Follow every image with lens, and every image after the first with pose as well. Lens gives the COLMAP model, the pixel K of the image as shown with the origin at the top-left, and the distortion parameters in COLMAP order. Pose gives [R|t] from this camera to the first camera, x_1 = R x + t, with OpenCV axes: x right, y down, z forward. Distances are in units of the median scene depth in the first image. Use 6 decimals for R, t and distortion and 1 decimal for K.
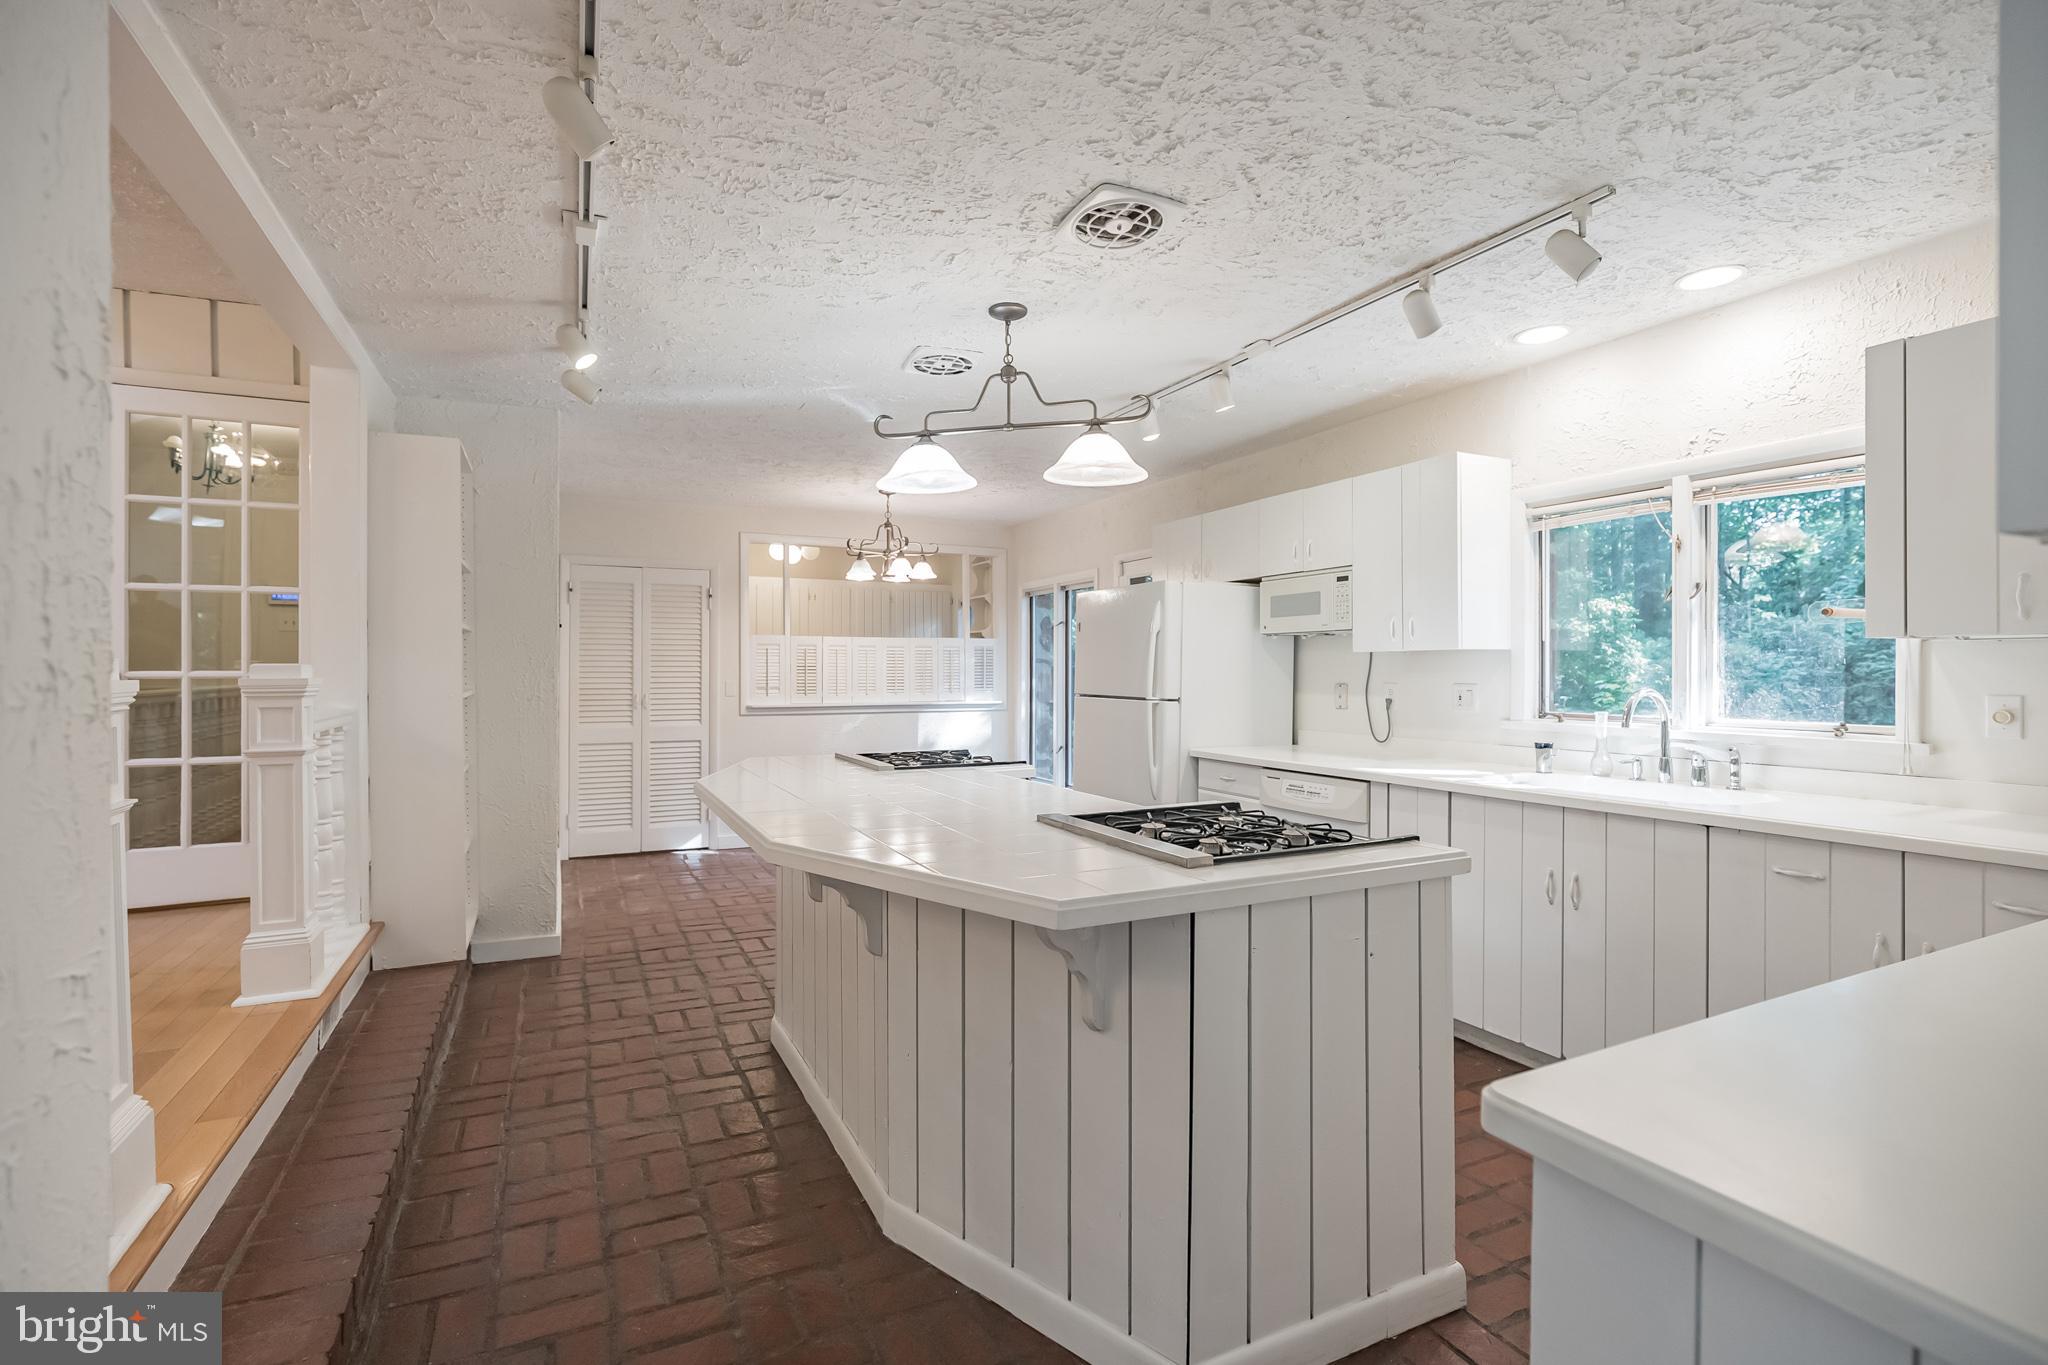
lens RADIAL K [[948.7, 0, 1024.0], [0, 948.7, 682.5], [0, 0, 1]] dist [-0.000734, -0.000062]
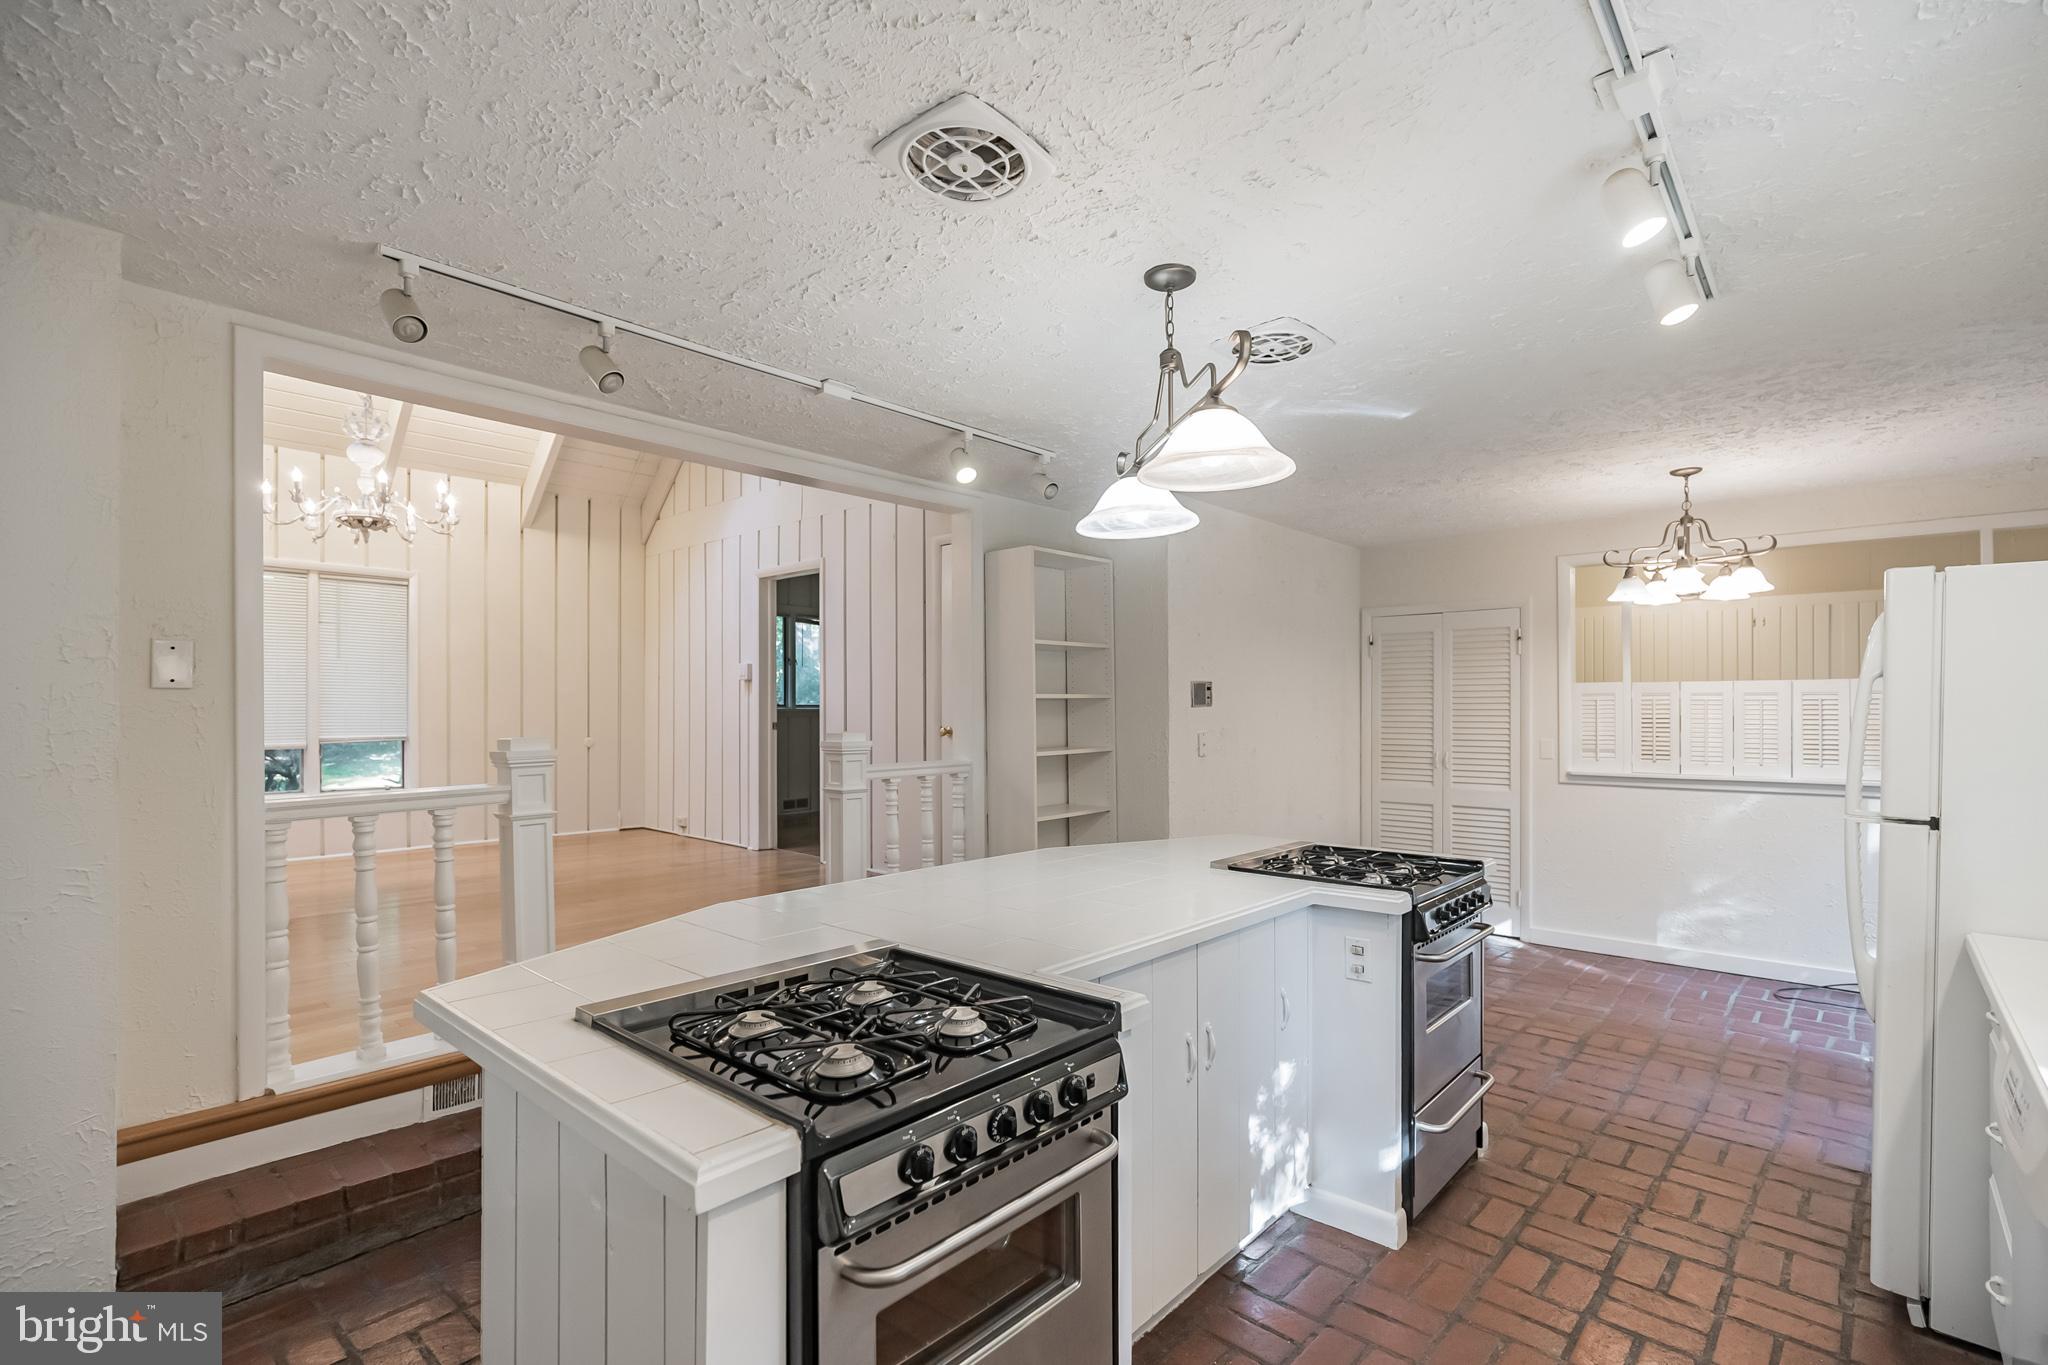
lens RADIAL K [[952.1, 0, 1015.9], [0, 952.1, 710.9], [0, 0, 1]] dist [-0.000325, -0.000207]
pose [[0.374290, 0.001627, -0.927310, 0.426858], [-0.011095, 0.999935, -0.002723, -0.029872], [0.927245, 0.011308, 0.374284, 0.407334]]
